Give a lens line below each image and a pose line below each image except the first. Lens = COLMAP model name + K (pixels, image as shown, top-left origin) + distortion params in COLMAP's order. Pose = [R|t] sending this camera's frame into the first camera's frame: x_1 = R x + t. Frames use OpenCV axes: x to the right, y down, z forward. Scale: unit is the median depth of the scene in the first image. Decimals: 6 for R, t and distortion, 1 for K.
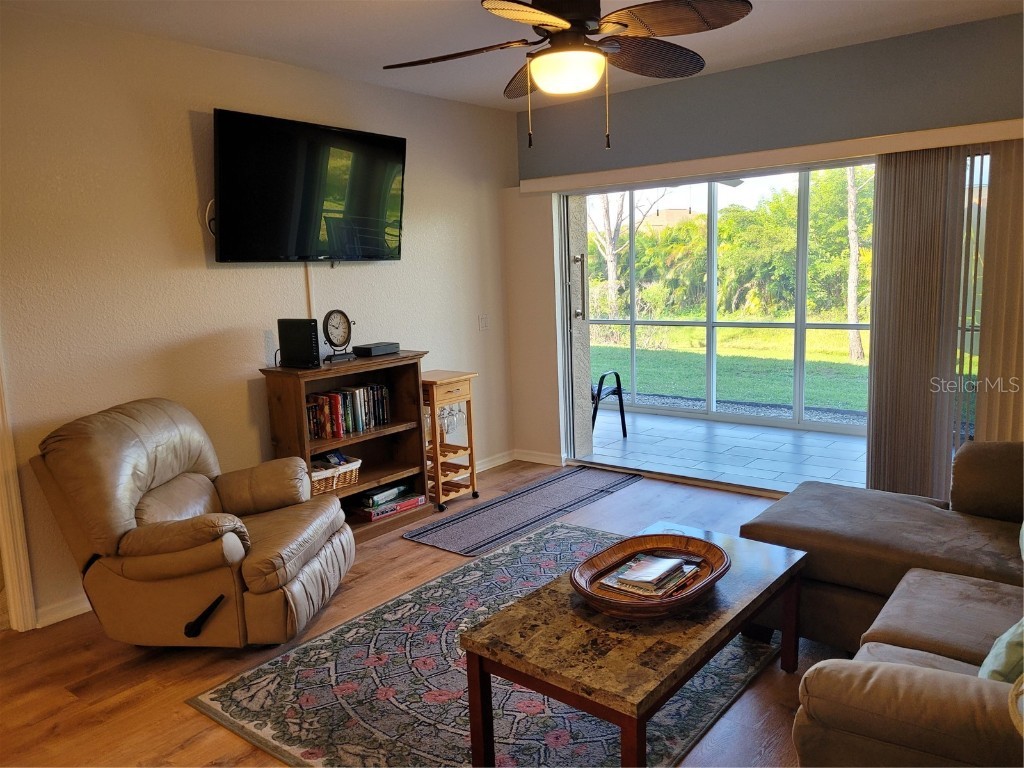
lens RADIAL K [[771.5, 0, 519.7], [0, 771.5, 382.0], [0, 0, 1]] dist [0.063580, -0.054079]
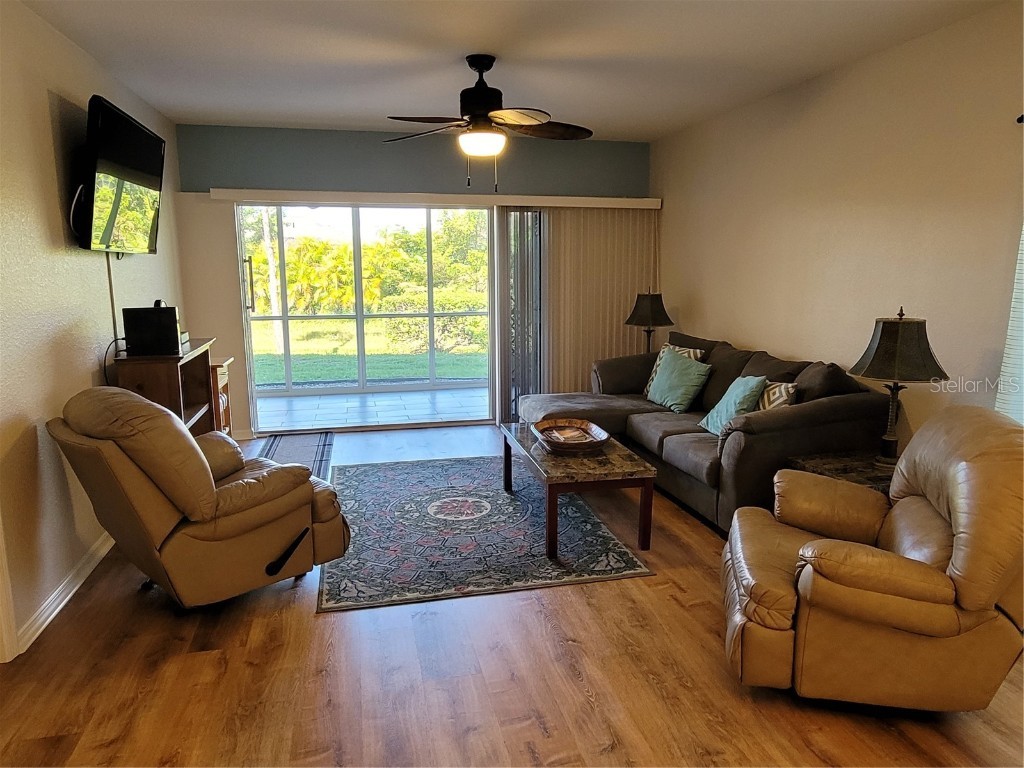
lens RADIAL K [[698.2, 0, 521.7], [0, 698.2, 383.5], [0, 0, 1]] dist [-0.003702, 0.000207]
pose [[0.624810, -0.103008, 0.773952, -0.828581], [0.104044, 0.993403, 0.048221, 0.029289], [-0.773814, 0.050396, 0.631405, 0.044948]]
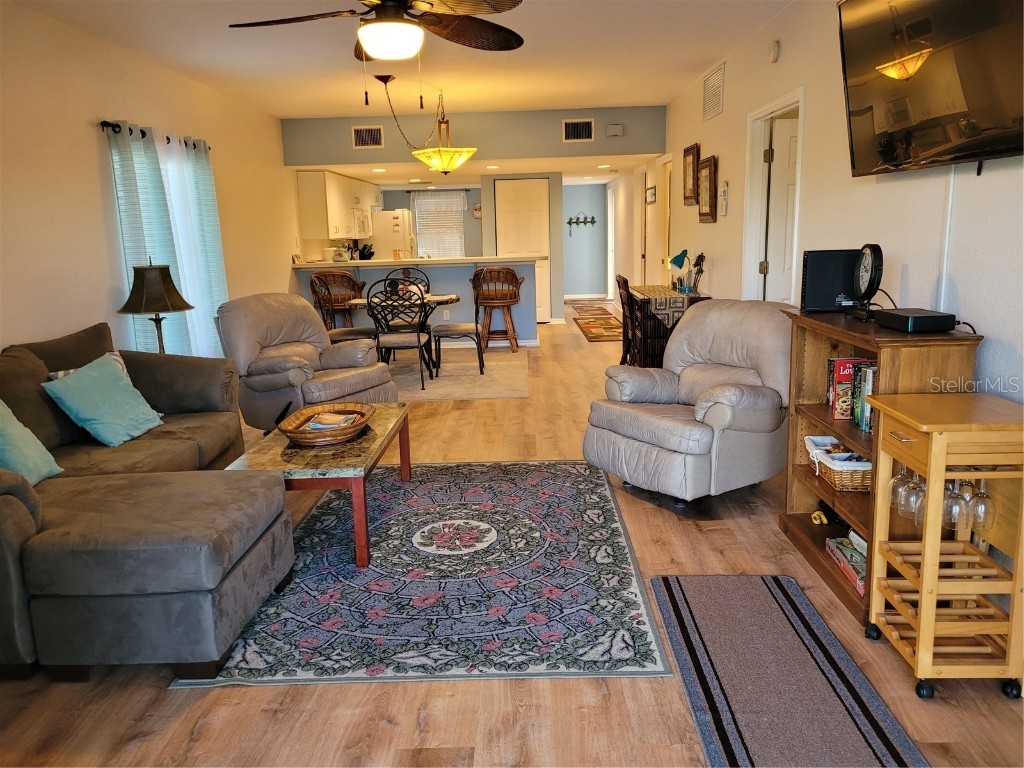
lens RADIAL K [[771.5, 0, 510.5], [0, 771.5, 384.7], [0, 0, 1]] dist [0.063580, -0.054079]
pose [[-0.799573, 0.172623, -0.575225, 0.536457], [-0.038410, 0.941142, 0.335823, -0.241534], [0.599339, 0.290609, -0.745881, 1.677350]]
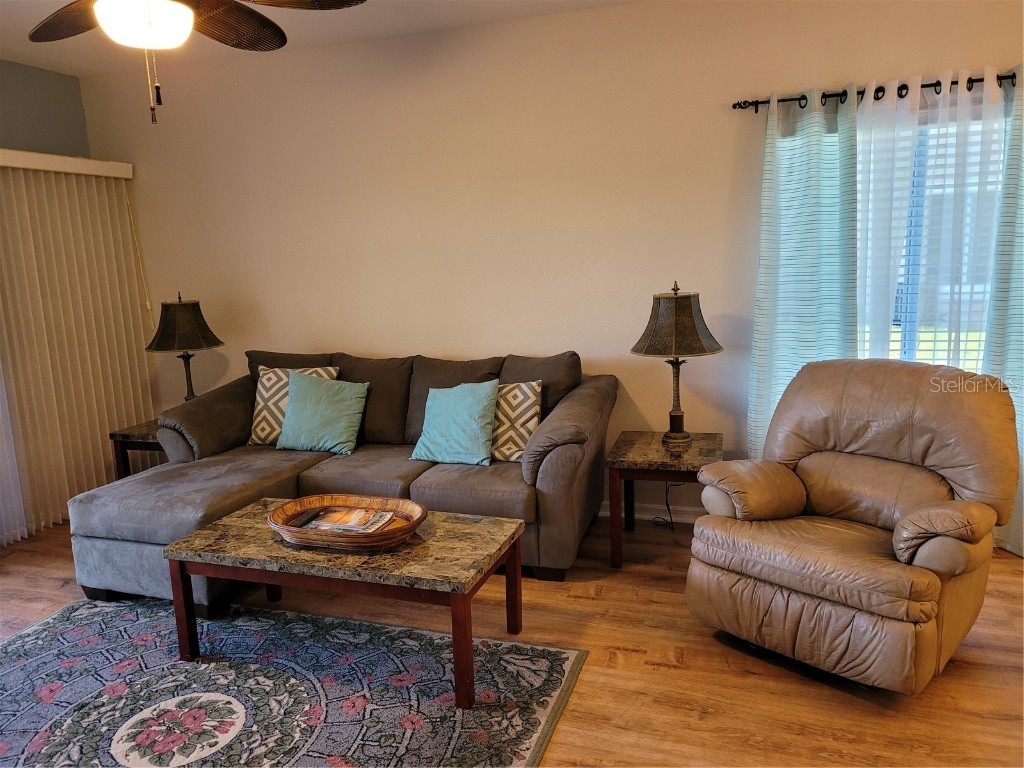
lens RADIAL K [[771.5, 0, 510.8], [0, 771.5, 374.6], [0, 0, 1]] dist [0.063580, -0.054079]
pose [[-0.319790, -0.116142, 0.940343, -0.700652], [0.195795, 0.962937, 0.185518, -0.091082], [-0.927038, 0.243441, -0.285197, 0.767984]]
